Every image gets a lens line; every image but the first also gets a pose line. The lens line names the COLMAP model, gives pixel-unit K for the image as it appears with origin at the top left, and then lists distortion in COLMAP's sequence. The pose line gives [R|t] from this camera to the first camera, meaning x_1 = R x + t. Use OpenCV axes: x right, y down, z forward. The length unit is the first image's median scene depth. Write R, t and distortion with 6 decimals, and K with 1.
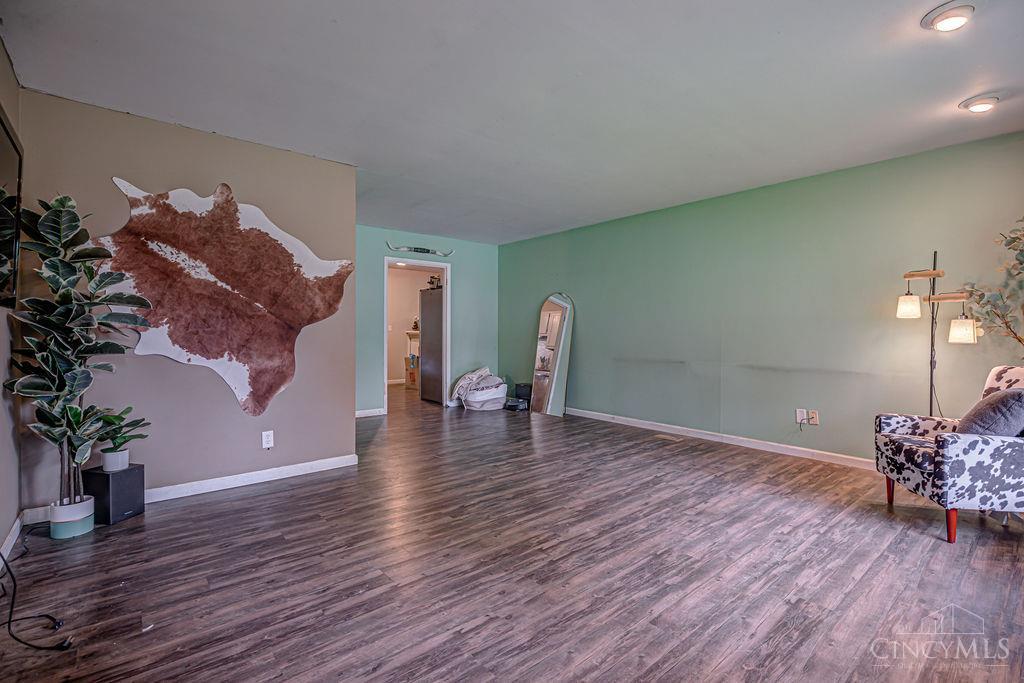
lens RADIAL K [[470.5, 0, 520.6], [0, 470.5, 339.2], [0, 0, 1]] dist [-0.001963, -0.000359]
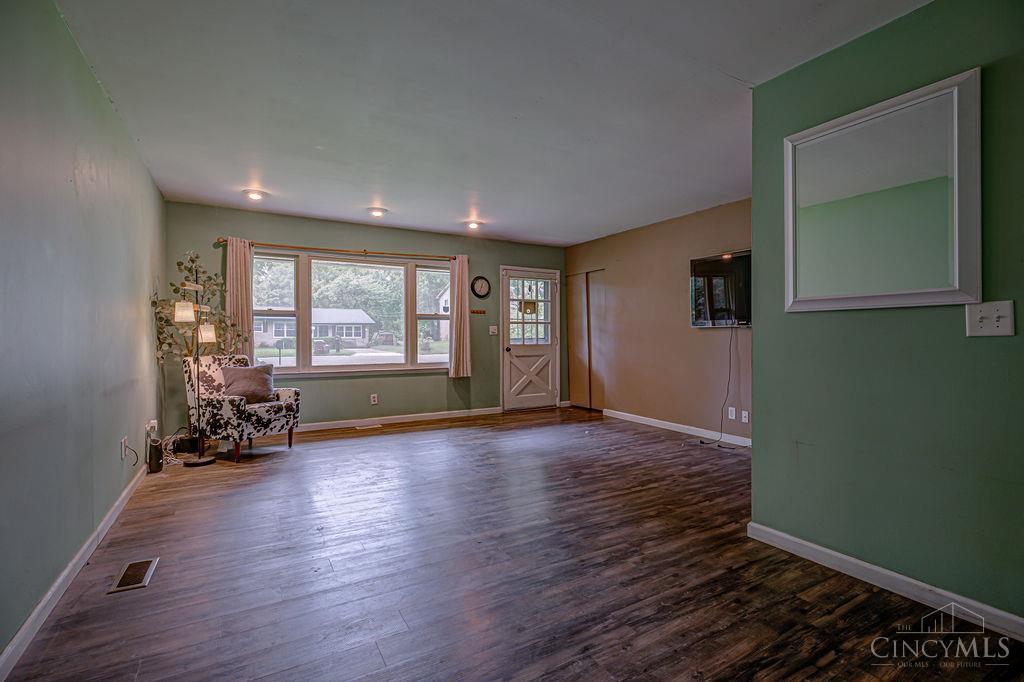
lens RADIAL K [[470.4, 0, 512.0], [0, 470.4, 341.0], [0, 0, 1]] dist [-0.001384, -0.000179]
pose [[-0.983145, 0.001840, 0.182817, -0.173241], [0.007406, 0.999529, 0.029766, -0.040418], [-0.182676, 0.030619, -0.982696, 2.078862]]
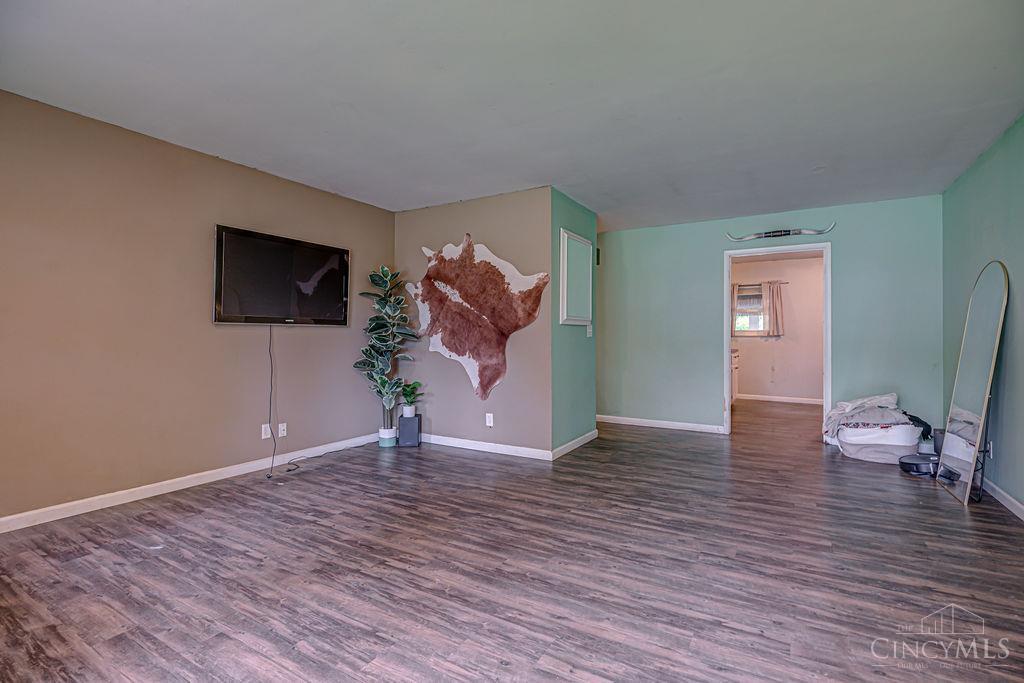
lens RADIAL K [[470.5, 0, 520.6], [0, 470.5, 339.2], [0, 0, 1]] dist [-0.001963, -0.000359]
pose [[0.326994, 0.004493, -0.945016, 0.780701], [-0.017338, 0.999849, -0.001245, -0.011512], [0.944867, 0.016792, 0.327022, 0.700248]]
